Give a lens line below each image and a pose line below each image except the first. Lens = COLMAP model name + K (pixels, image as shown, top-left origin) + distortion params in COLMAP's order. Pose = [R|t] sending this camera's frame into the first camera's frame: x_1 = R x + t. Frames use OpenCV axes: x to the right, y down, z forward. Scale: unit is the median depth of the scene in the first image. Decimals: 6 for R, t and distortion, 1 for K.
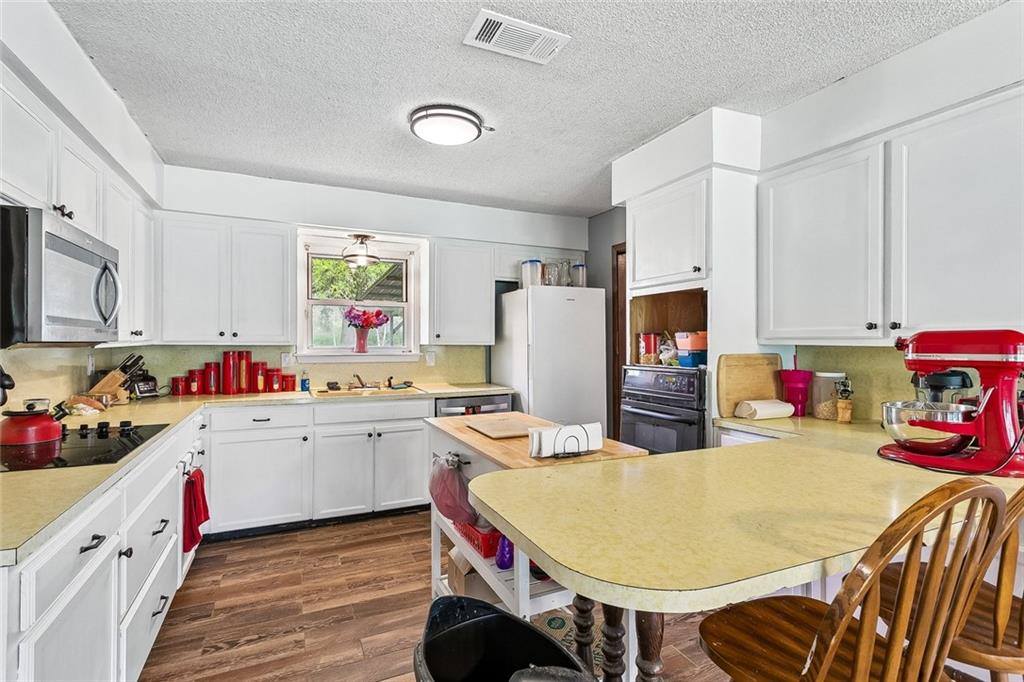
lens RADIAL K [[490.9, 0, 496.9], [0, 490.9, 348.2], [0, 0, 1]] dist [0.002243, 0.000531]
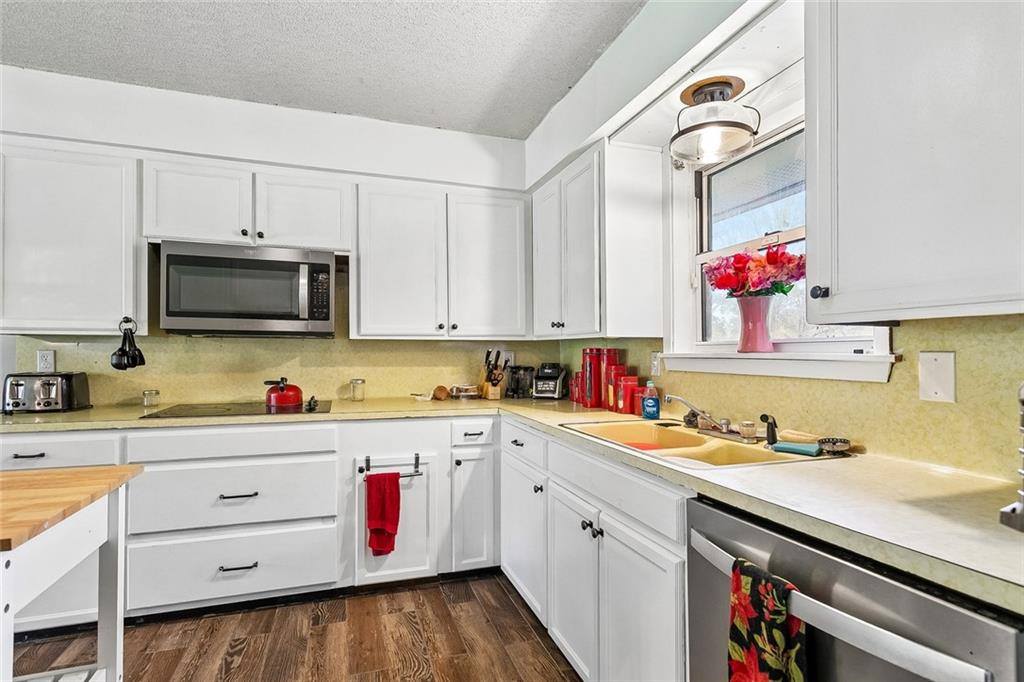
lens RADIAL K [[490.9, 0, 496.9], [0, 490.9, 348.2], [0, 0, 1]] dist [0.002243, 0.000531]
pose [[-0.112794, -0.001217, -0.993618, 0.263581], [0.001647, 0.999998, -0.001412, 0.009017], [0.993617, -0.001796, -0.112792, 1.204679]]
